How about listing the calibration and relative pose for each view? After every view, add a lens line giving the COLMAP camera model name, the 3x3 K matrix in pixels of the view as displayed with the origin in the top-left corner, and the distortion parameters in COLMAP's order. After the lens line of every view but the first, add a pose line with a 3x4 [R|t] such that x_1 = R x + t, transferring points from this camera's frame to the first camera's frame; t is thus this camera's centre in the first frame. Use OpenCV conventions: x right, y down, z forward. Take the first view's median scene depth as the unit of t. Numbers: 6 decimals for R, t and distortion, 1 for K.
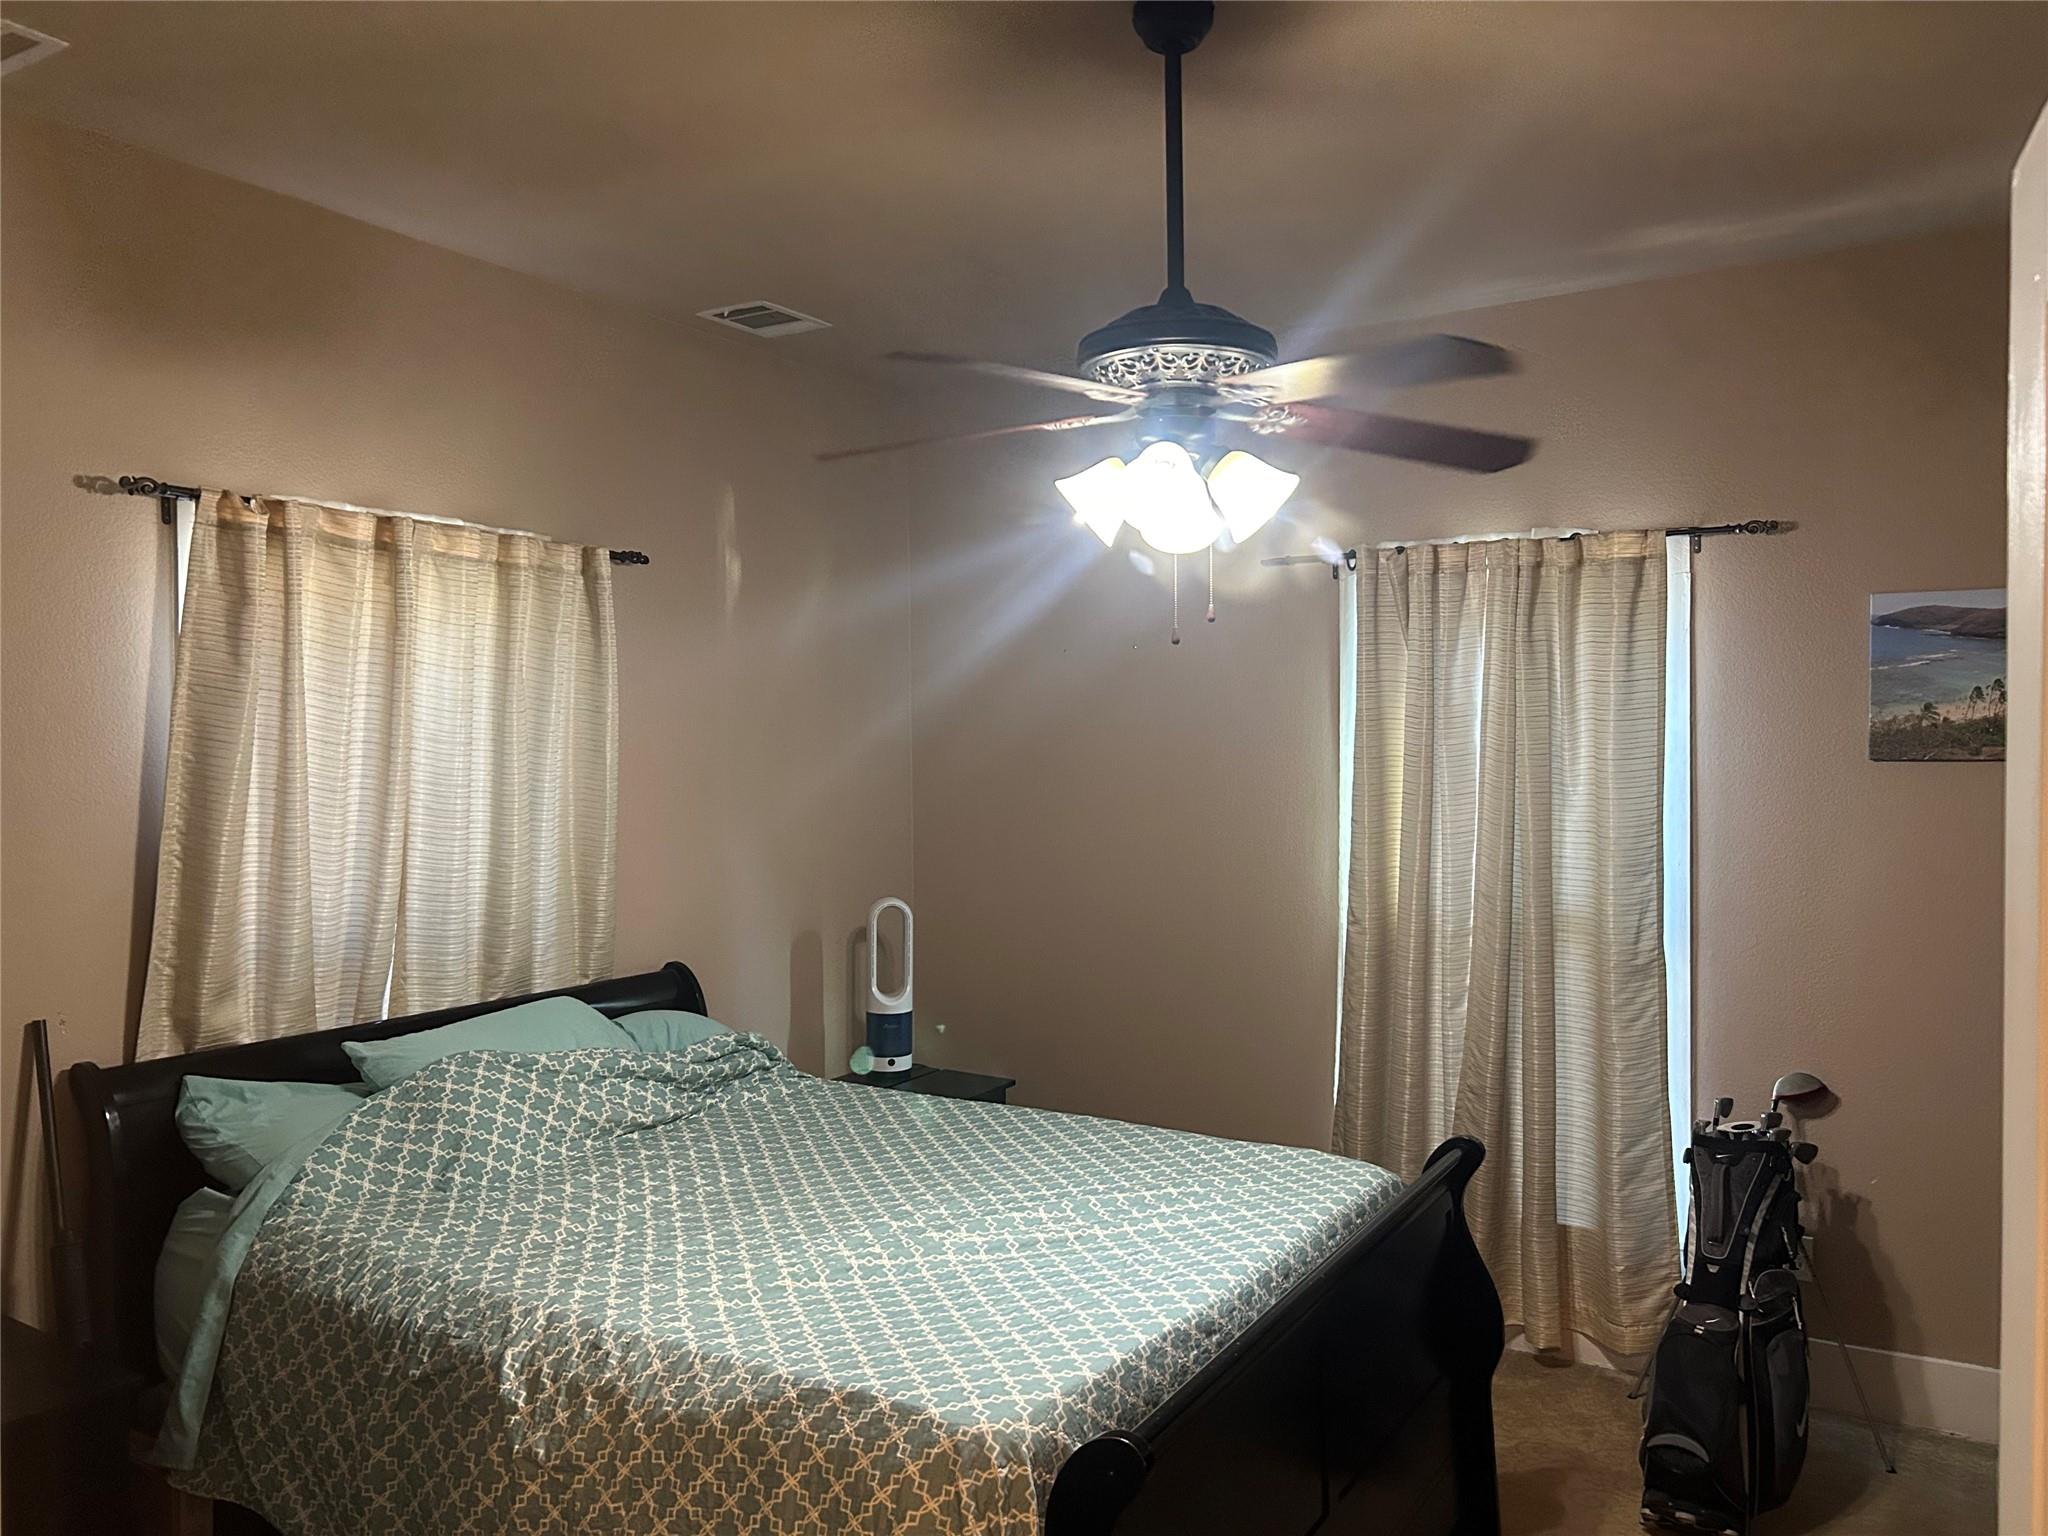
lens RADIAL K [[1522.2, 0, 1022.0], [0, 1522.2, 789.7], [0, 0, 1]] dist [0.029938, -0.039281]
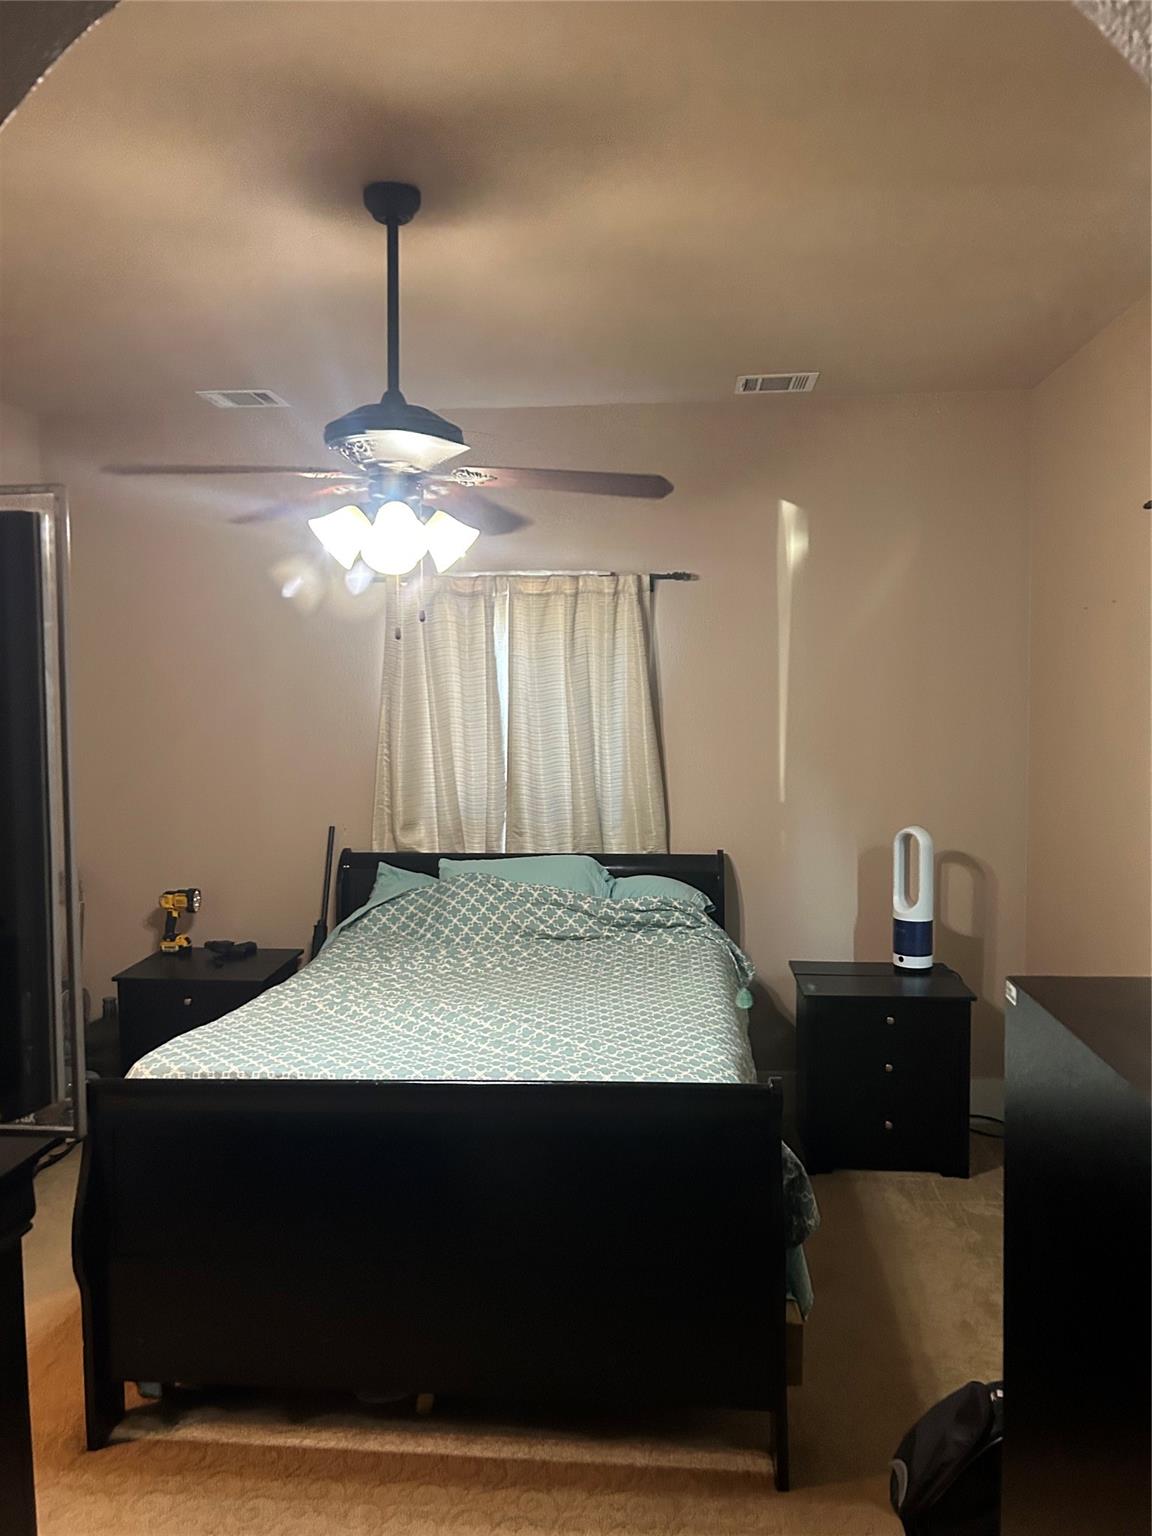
lens RADIAL K [[1141.6, 0, 611.0], [0, 1141.6, 764.6], [0, 0, 1]] dist [0.029938, -0.039281]
pose [[0.429021, 0.042017, -0.902317, 0.876250], [-0.021041, 0.999111, 0.036520, -0.007675], [0.903049, 0.003318, 0.429524, 0.544954]]
